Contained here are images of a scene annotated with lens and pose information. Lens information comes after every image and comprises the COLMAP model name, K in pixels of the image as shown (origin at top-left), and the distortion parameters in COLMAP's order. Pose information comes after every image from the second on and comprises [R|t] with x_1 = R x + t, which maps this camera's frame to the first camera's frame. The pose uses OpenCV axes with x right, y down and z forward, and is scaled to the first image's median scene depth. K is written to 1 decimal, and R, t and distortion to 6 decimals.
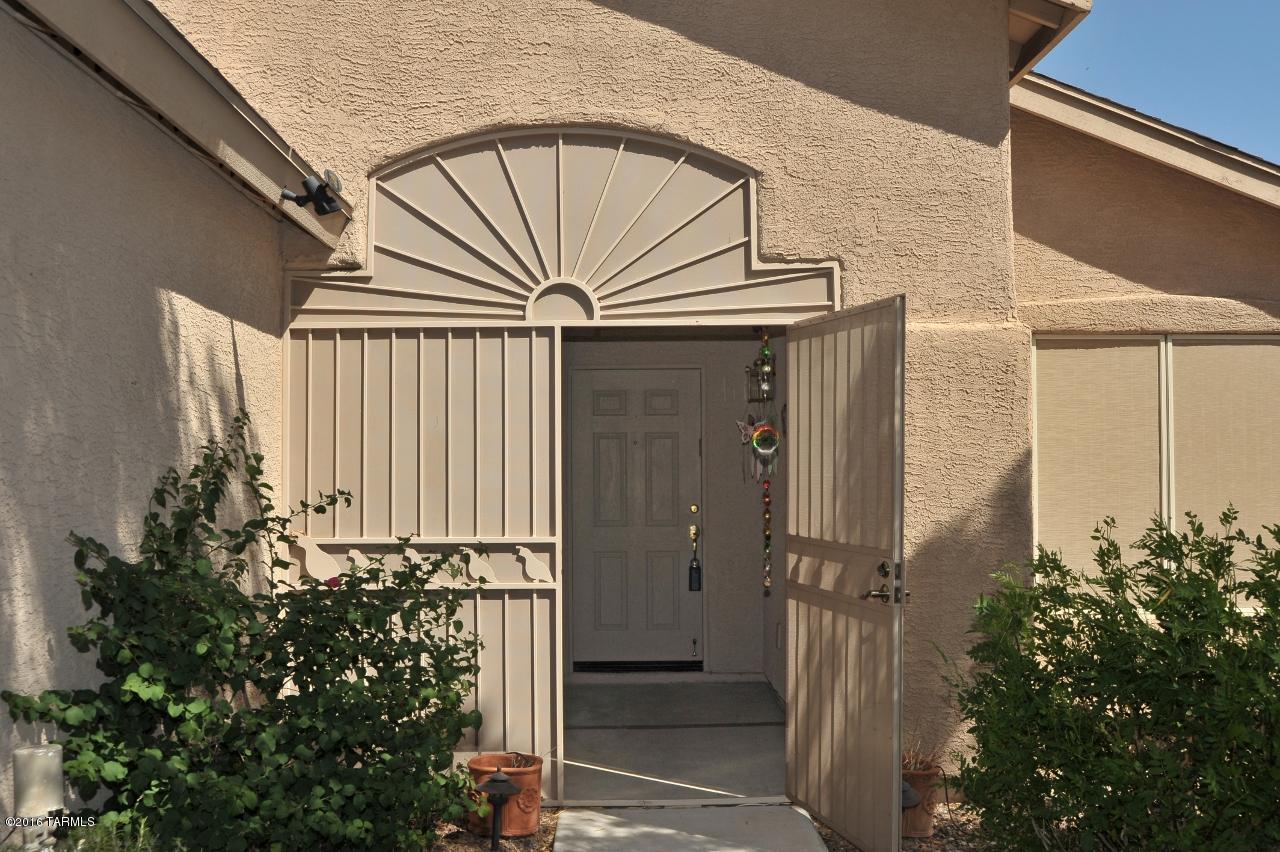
lens RADIAL K [[1256.8, 0, 640.0], [0, 1256.8, 428.4], [0, 0, 1]] dist [-0.026401, 0.000000]
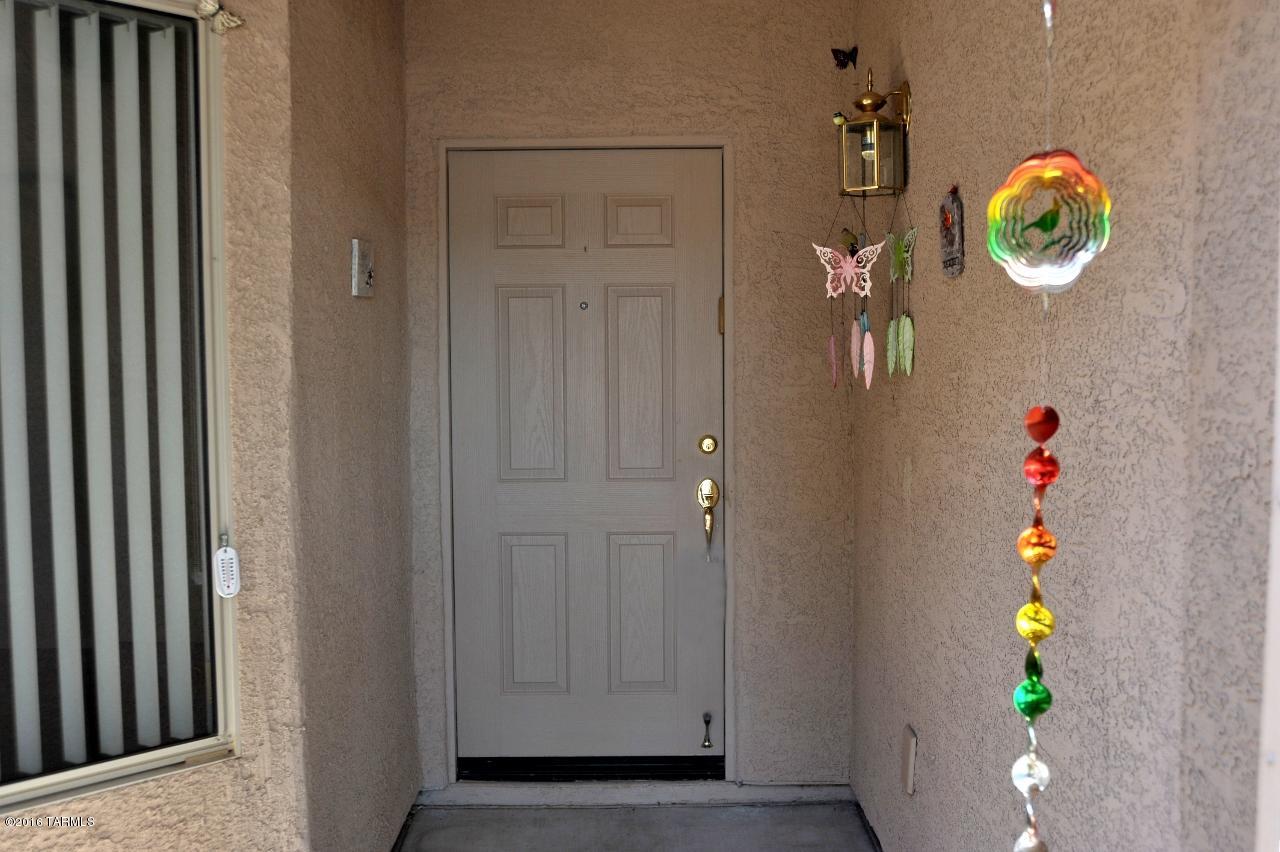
lens RADIAL K [[1256.8, 0, 639.8], [0, 1256.8, 423.8], [0, 0, 1]] dist [-0.026401, 0.000000]
pose [[0.999483, 0.002373, -0.032063, 0.028721], [0.000784, 0.995177, 0.098092, 0.008293], [0.032141, -0.098066, 0.994661, 0.466415]]
